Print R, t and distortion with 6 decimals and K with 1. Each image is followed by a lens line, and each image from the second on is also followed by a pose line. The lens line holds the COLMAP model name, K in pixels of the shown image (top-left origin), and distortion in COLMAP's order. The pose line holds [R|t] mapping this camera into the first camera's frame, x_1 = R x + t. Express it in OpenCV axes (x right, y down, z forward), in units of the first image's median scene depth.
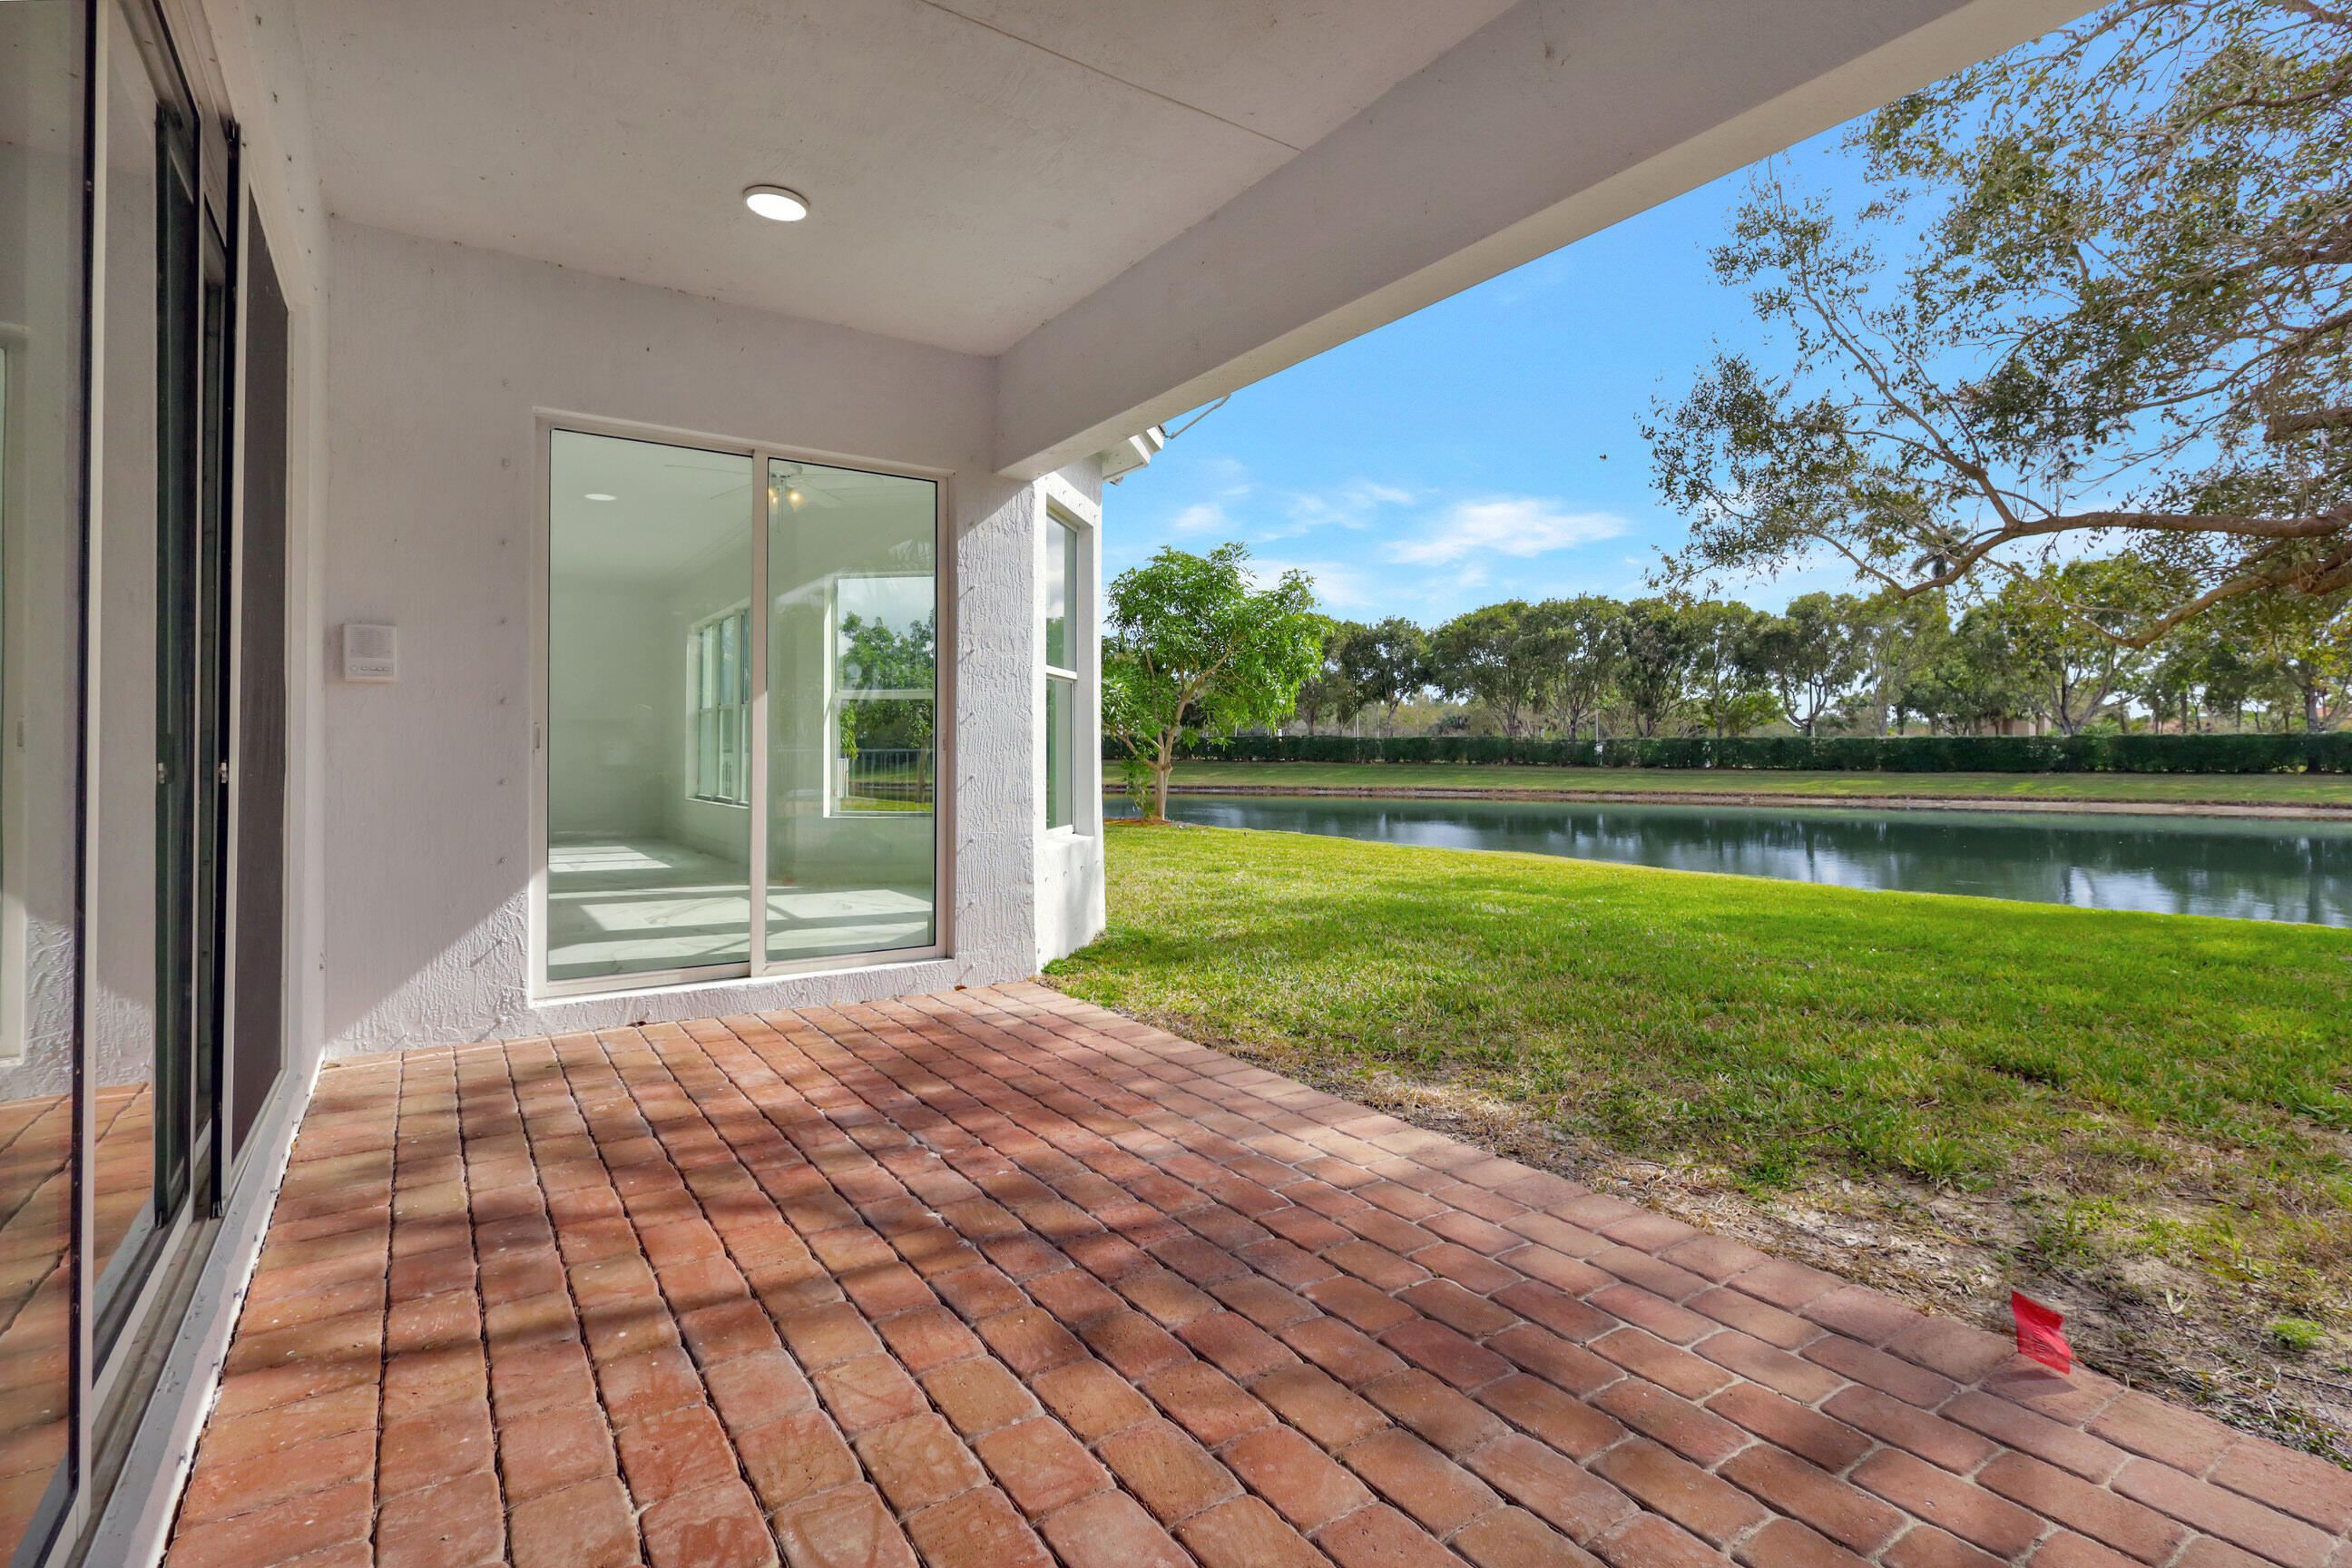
lens RADIAL K [[1080.6, 0, 1178.5], [0, 1080.6, 767.1], [0, 0, 1]] dist [-0.002386, -0.000217]
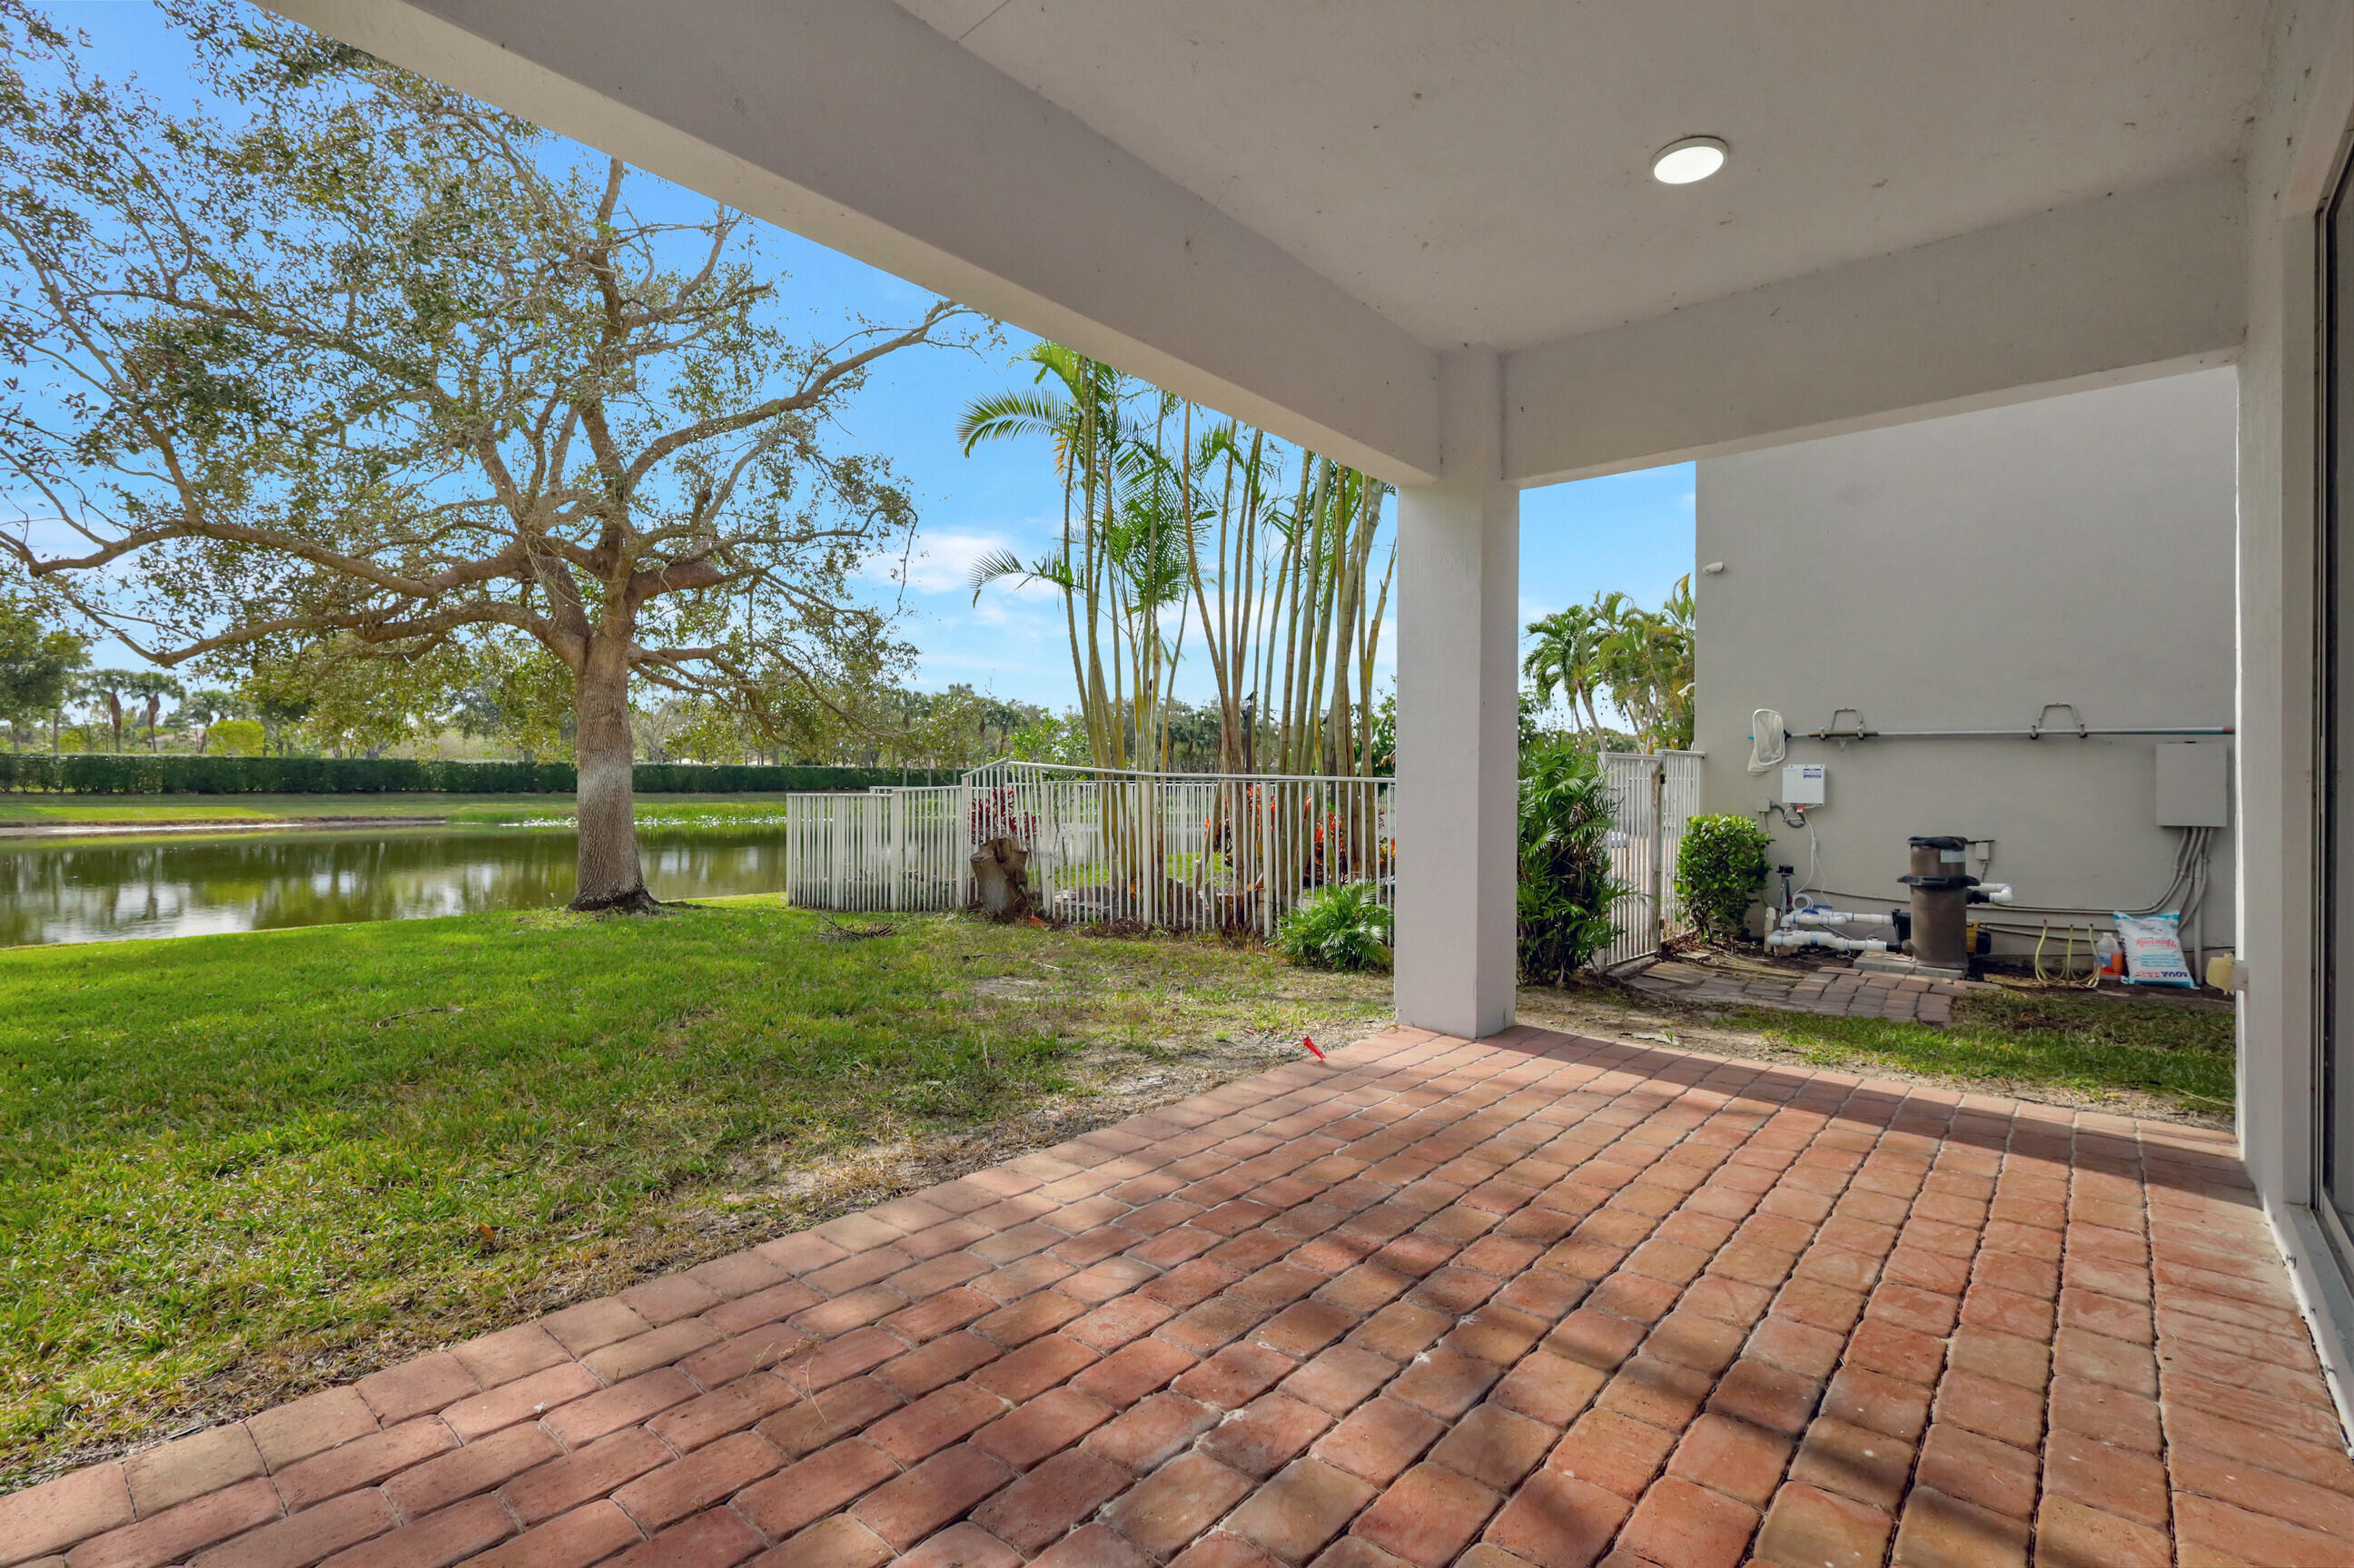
lens RADIAL K [[1083.8, 0, 1177.0], [0, 1083.8, 784.0], [0, 0, 1]] dist [0.001558, 0.001118]
pose [[-0.244344, -0.004199, 0.969680, -0.966092], [-0.000515, 0.999991, 0.004200, -0.014021], [-0.969689, 0.000527, -0.244344, 1.382654]]
